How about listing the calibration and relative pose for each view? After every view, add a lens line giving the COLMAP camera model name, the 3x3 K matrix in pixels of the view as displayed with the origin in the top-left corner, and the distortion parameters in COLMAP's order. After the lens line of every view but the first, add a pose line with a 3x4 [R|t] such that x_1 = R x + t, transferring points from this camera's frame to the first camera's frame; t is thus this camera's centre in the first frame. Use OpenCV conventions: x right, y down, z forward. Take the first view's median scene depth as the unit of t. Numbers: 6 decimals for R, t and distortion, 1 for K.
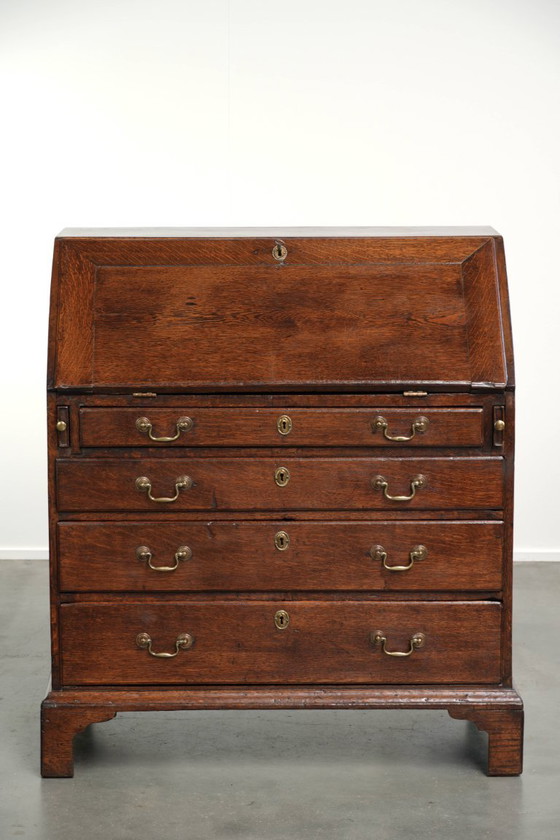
lens RADIAL K [[1712.2, 0, 276.7], [0, 1712.2, 415.6], [0, 0, 1]] dist [0.010181, 0.000000]
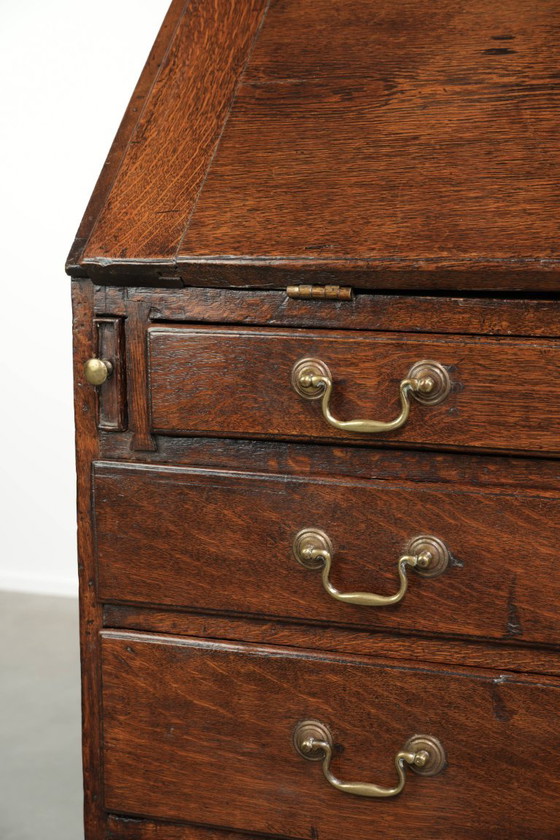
lens RADIAL K [[1712.2, 0, 237.2], [0, 1712.2, 410.6], [0, 0, 1]] dist [0.010181, 0.000000]
pose [[0.935741, 0.054773, -0.348408, 0.028307], [-0.053465, 0.998480, 0.013378, 0.007878], [0.348611, 0.006109, 0.937248, 0.665334]]
